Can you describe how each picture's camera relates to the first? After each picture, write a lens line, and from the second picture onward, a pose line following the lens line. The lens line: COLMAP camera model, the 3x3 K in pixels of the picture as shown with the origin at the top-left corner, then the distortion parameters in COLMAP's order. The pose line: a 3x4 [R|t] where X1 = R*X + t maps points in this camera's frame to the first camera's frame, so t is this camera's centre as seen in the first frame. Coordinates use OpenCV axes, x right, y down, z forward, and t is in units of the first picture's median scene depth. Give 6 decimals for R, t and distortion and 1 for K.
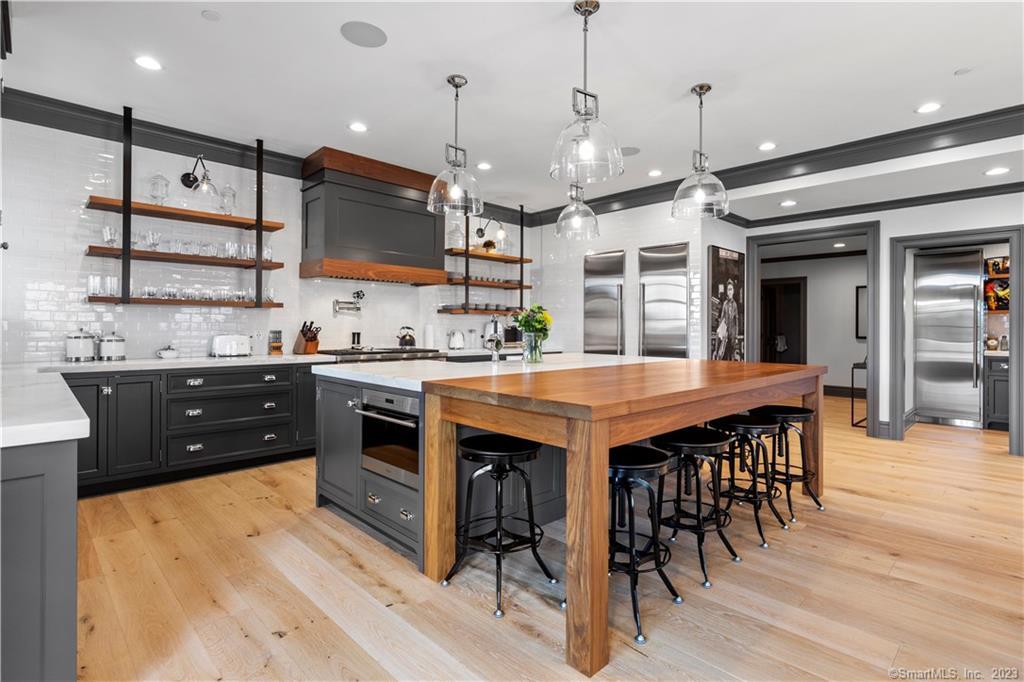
lens RADIAL K [[506.4, 0, 519.9], [0, 506.4, 321.7], [0, 0, 1]] dist [-0.001728, -0.000214]
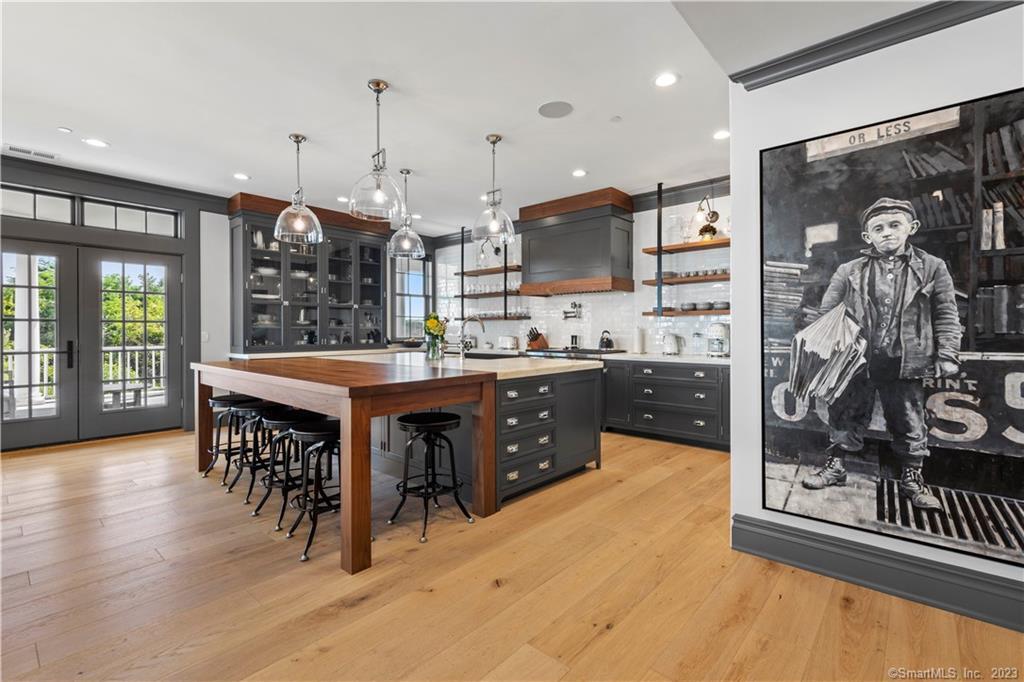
lens RADIAL K [[463.9, 0, 519.1], [0, 463.9, 331.9], [0, 0, 1]] dist [0.004884, 0.000210]
pose [[0.072230, -0.001885, -0.997386, 0.832703], [0.016841, 0.999858, -0.000670, 0.011180], [0.997246, -0.016748, 0.072252, 0.793600]]
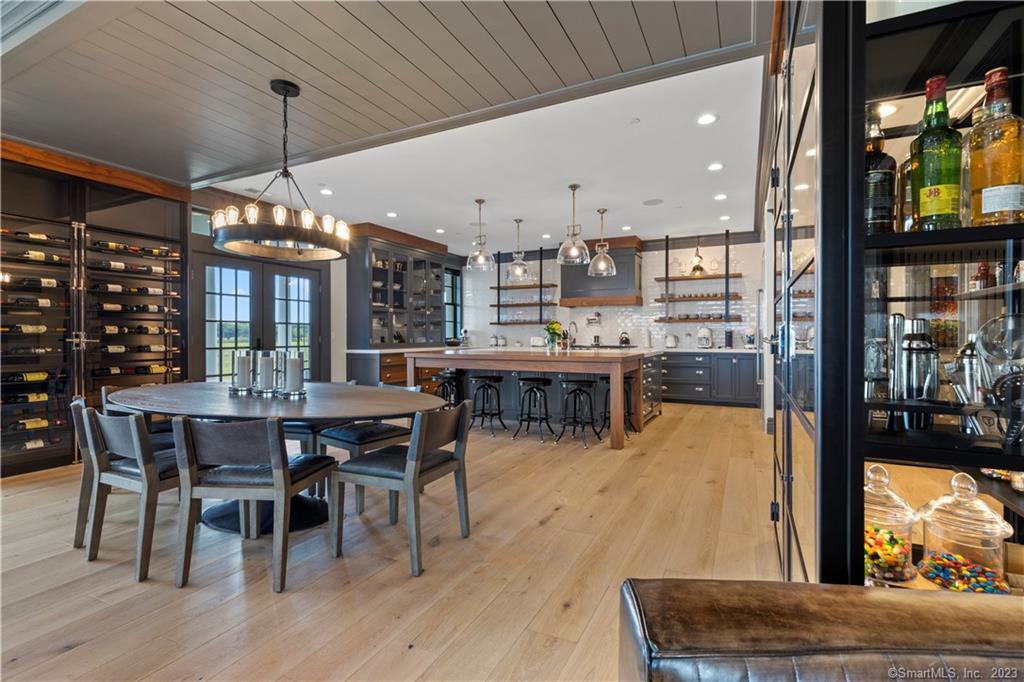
lens RADIAL K [[463.9, 0, 519.1], [0, 463.9, 331.9], [0, 0, 1]] dist [0.004884, 0.000210]
pose [[0.329961, -0.013039, -0.943904, 1.135729], [0.016555, 0.999831, -0.008025, 0.016602], [0.943849, -0.012979, 0.330121, 0.213999]]
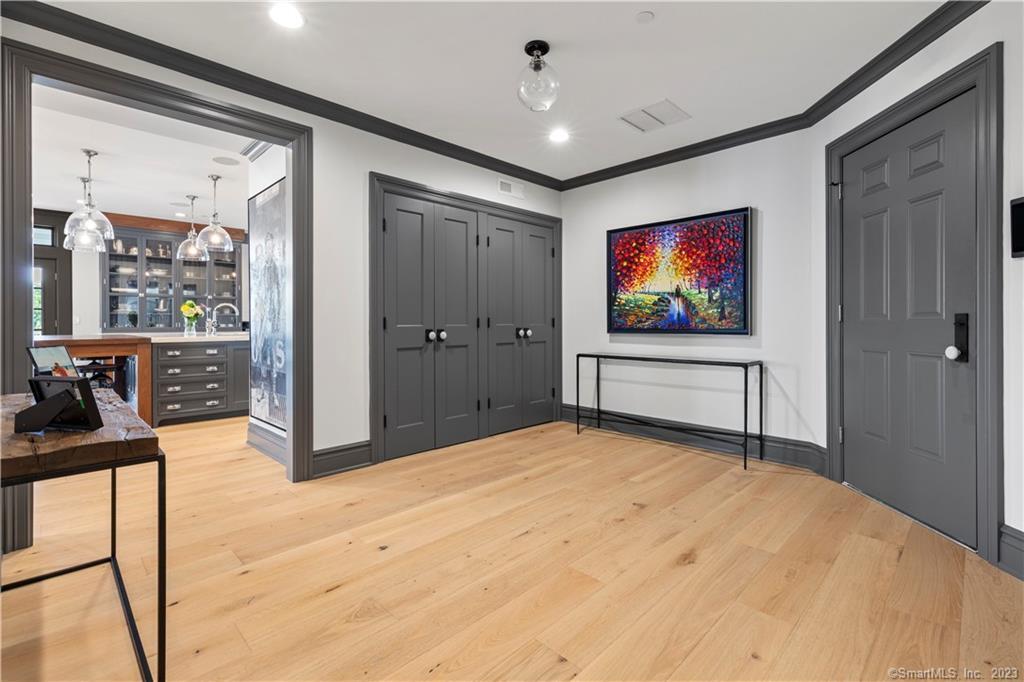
lens RADIAL K [[463.9, 0, 519.1], [0, 463.9, 331.9], [0, 0, 1]] dist [0.004884, 0.000210]
pose [[0.009379, 0.014701, -0.999848, 1.151393], [0.016560, 0.999753, 0.014855, 0.046145], [0.999819, -0.016697, 0.009134, 1.485102]]
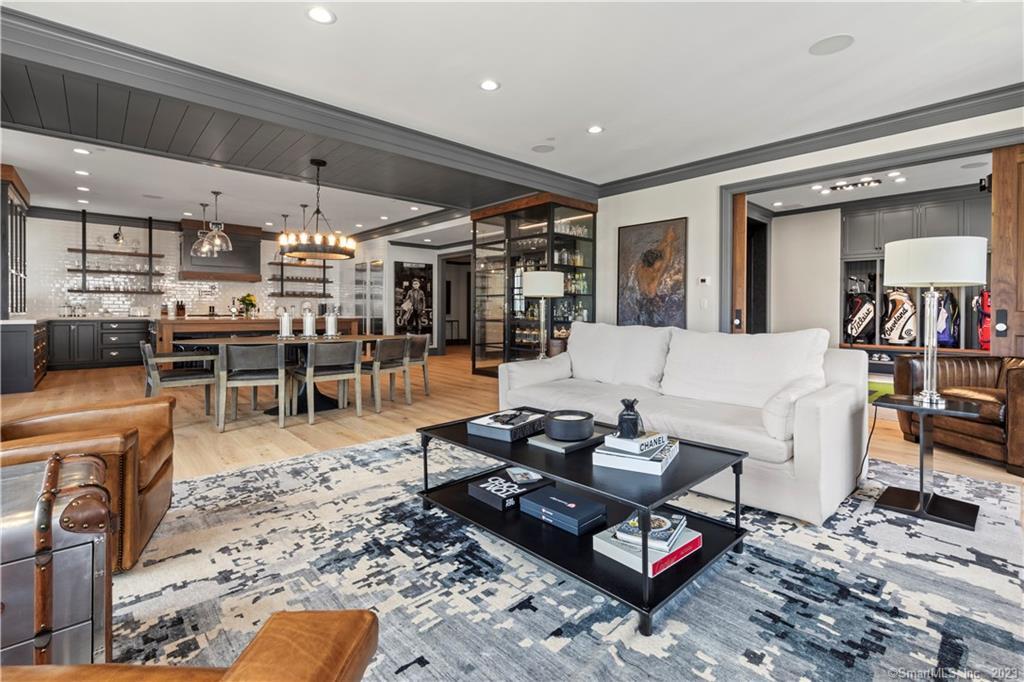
lens RADIAL K [[469.8, 0, 520.4], [0, 469.8, 315.3], [0, 0, 1]] dist [0.005521, 0.000365]
pose [[0.999068, 0.002884, -0.043057, 0.989676], [-0.001818, 0.999692, 0.024764, 0.009376], [0.043115, -0.024662, 0.998766, -0.817361]]
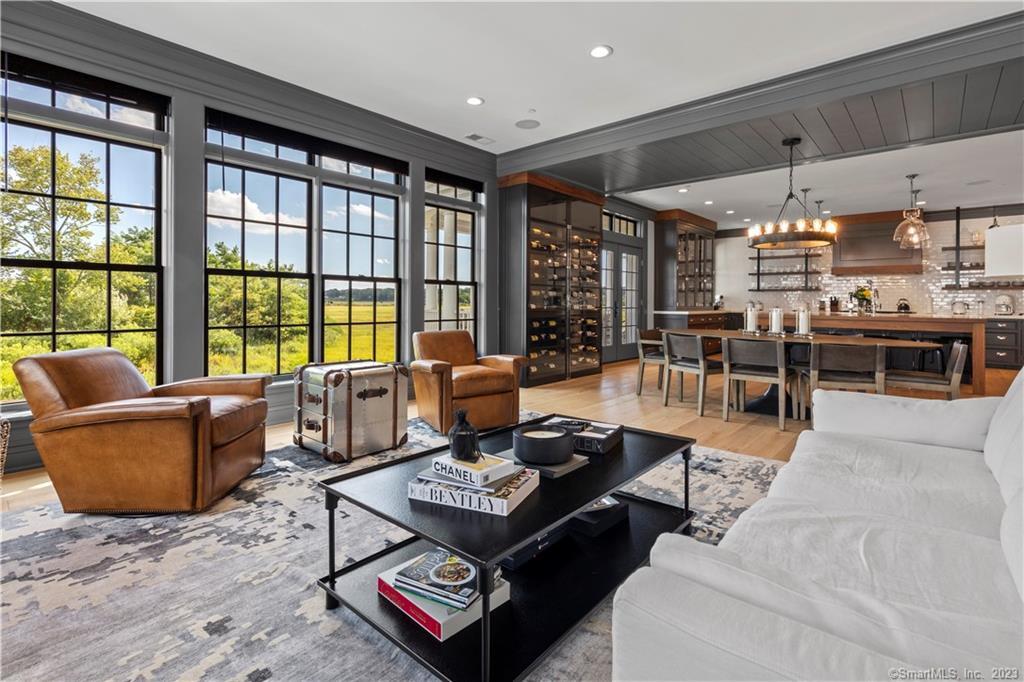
lens RADIAL K [[473.4, 0, 520.8], [0, 473.4, 299.5], [0, 0, 1]] dist [0.003165, 0.000372]
pose [[0.070319, -0.007716, -0.997495, 1.372700], [0.007025, 0.999949, -0.007240, 0.016137], [0.997500, -0.006499, 0.070370, -0.422442]]
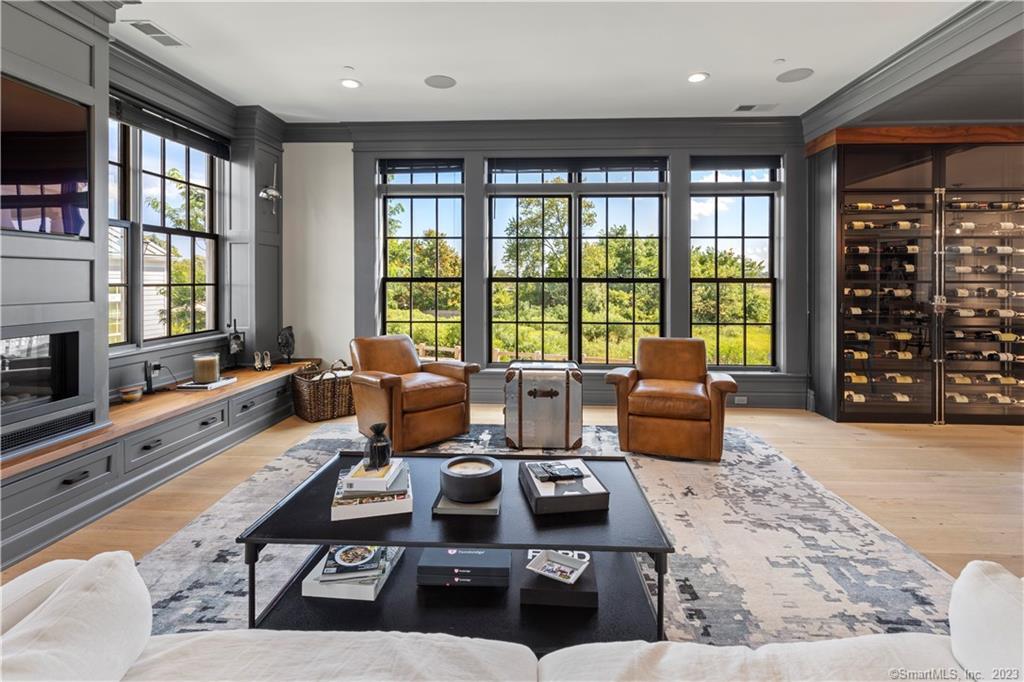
lens RADIAL K [[475.8, 0, 523.5], [0, 475.8, 280.3], [0, 0, 1]] dist [0.002839, 0.000477]
pose [[-0.738936, -0.006762, -0.673742, 1.227261], [0.005364, 0.999859, -0.015919, -0.017879], [0.673754, -0.015377, -0.738795, -0.093297]]
